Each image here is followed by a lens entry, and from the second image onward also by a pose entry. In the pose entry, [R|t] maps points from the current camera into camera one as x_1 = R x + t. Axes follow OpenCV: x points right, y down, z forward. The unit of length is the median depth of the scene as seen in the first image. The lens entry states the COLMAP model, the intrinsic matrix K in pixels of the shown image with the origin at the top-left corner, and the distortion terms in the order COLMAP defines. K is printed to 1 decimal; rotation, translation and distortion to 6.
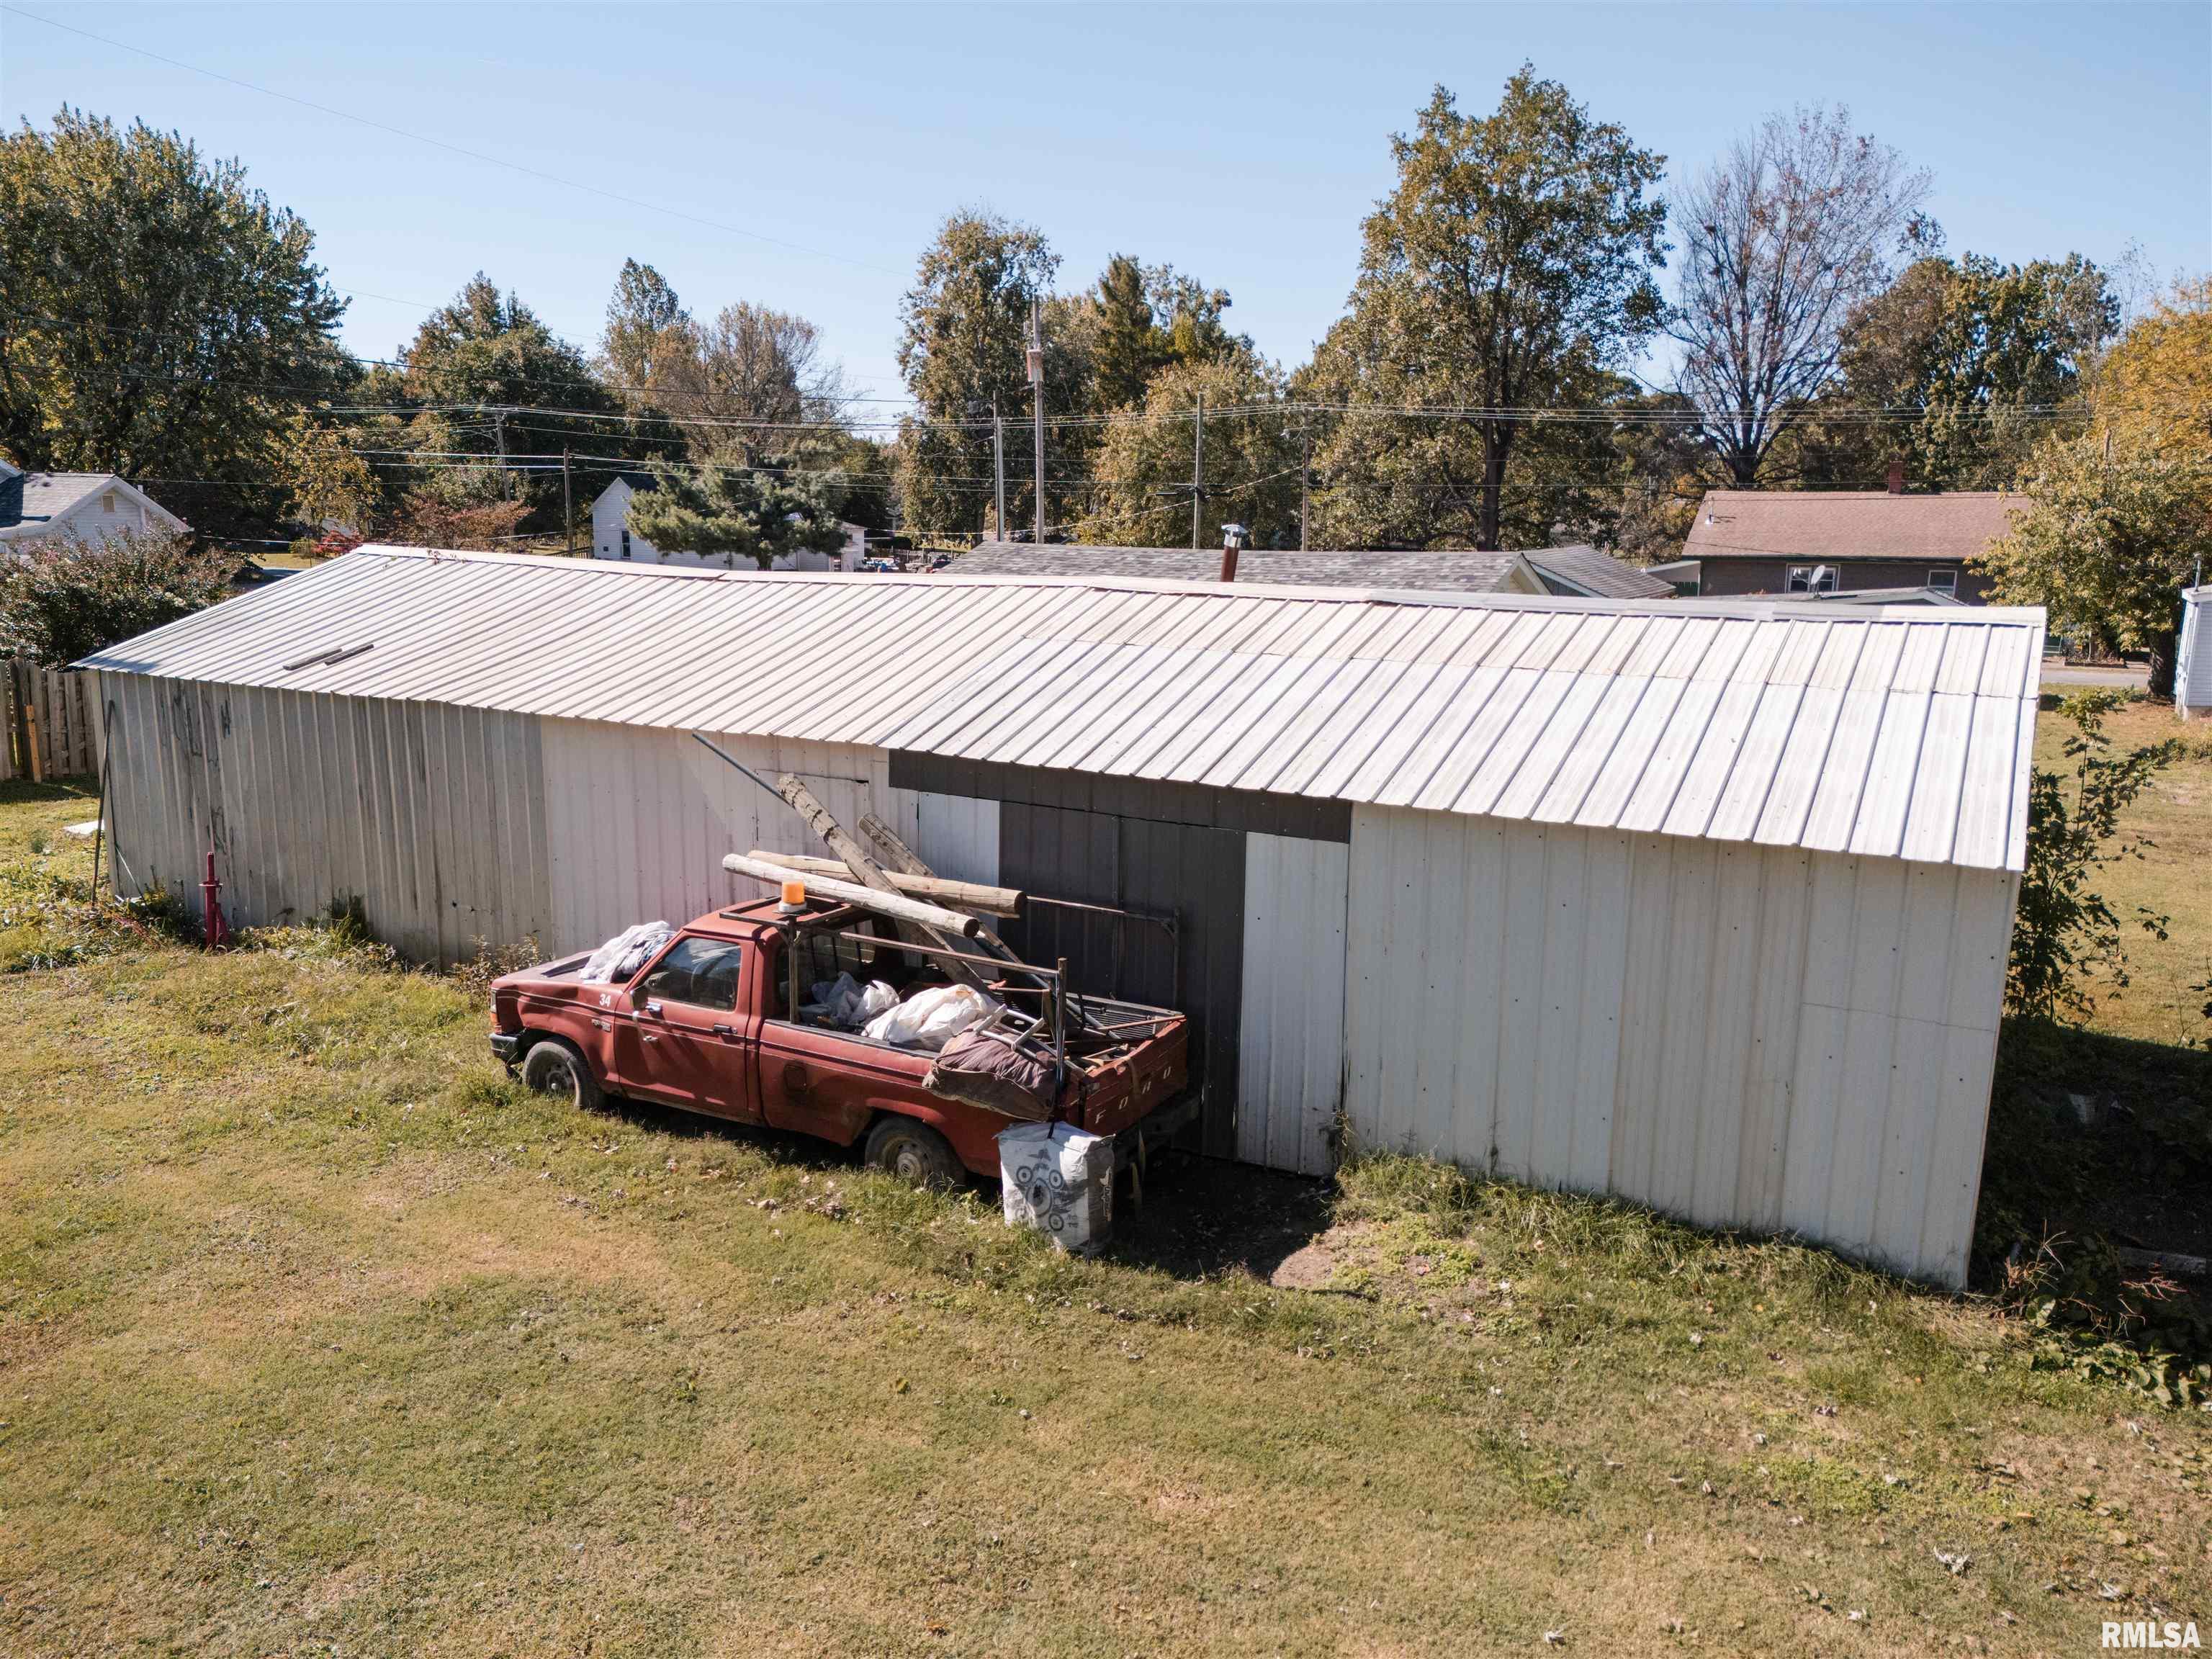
lens RADIAL K [[1643.1, 0, 1092.2], [0, 1643.1, 826.6], [0, 0, 1]] dist [0.066328, -0.063562]
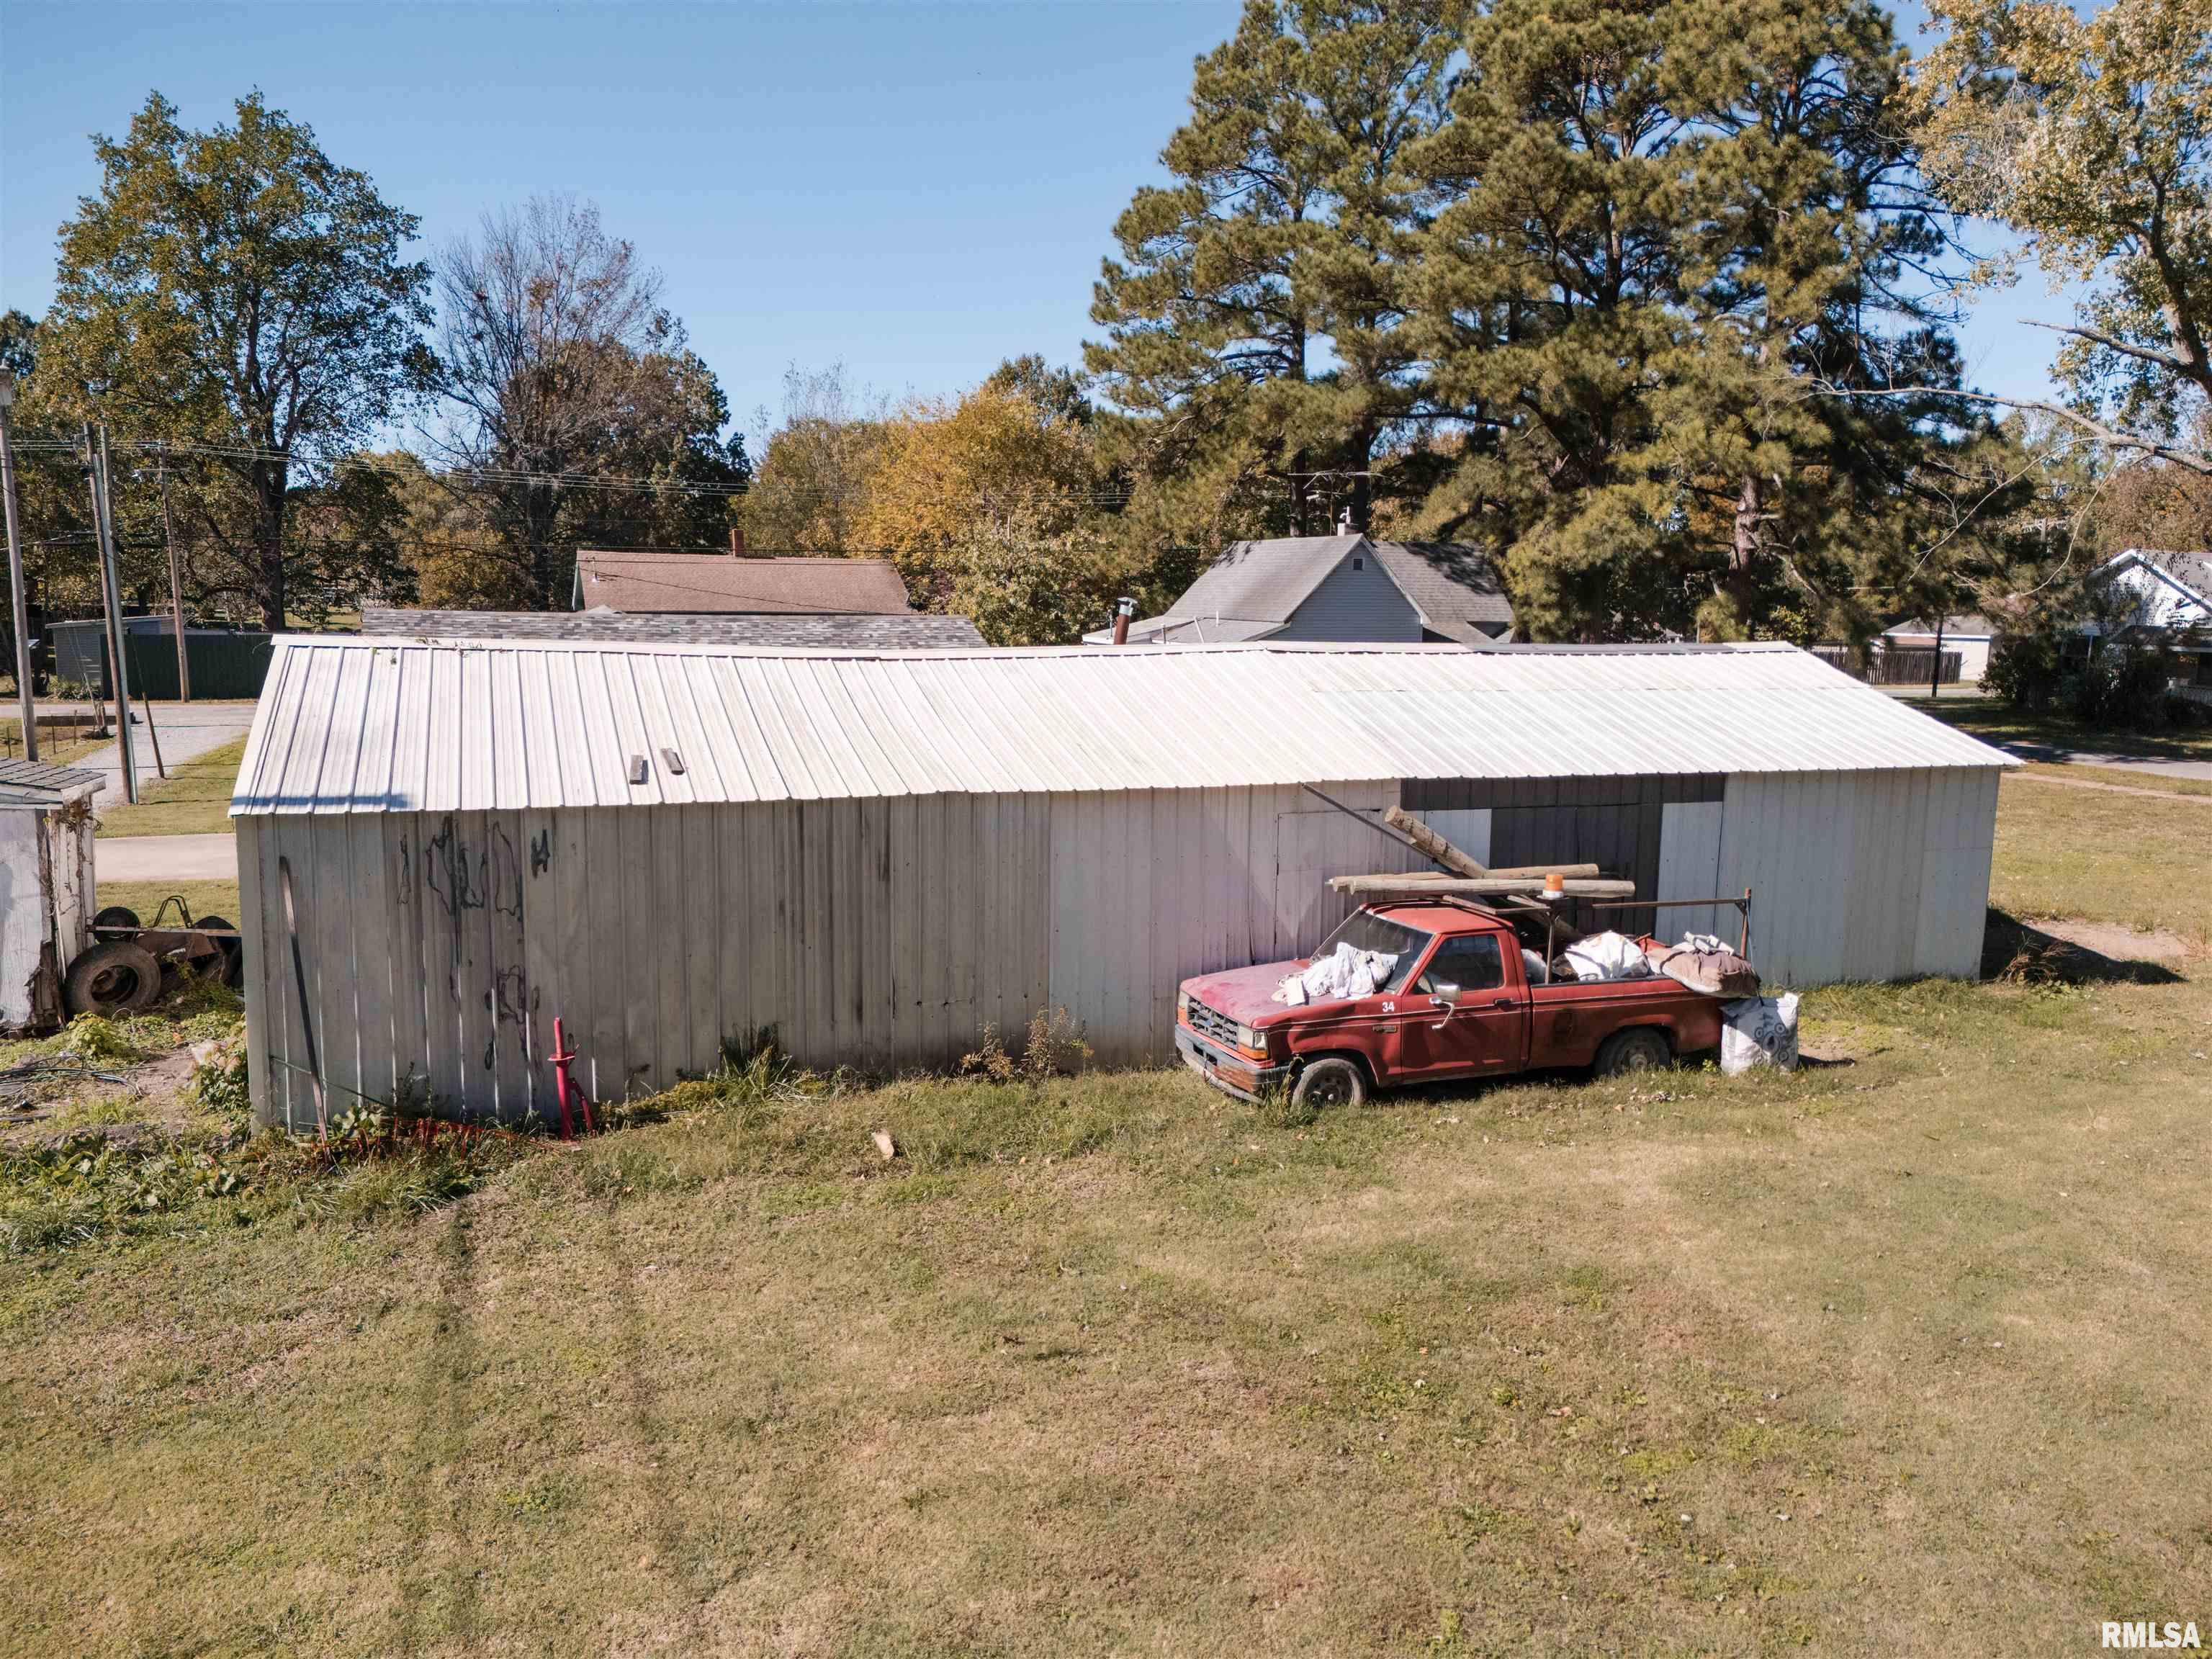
lens RADIAL K [[1640.3, 0, 1098.2], [0, 1640.3, 866.7], [0, 0, 1]] dist [0.073013, -0.045158]
pose [[0.656687, -0.132973, 0.742348, -1.230229], [0.138894, 0.988820, 0.054256, -0.083594], [-0.741263, 0.067478, 0.667814, 0.340100]]
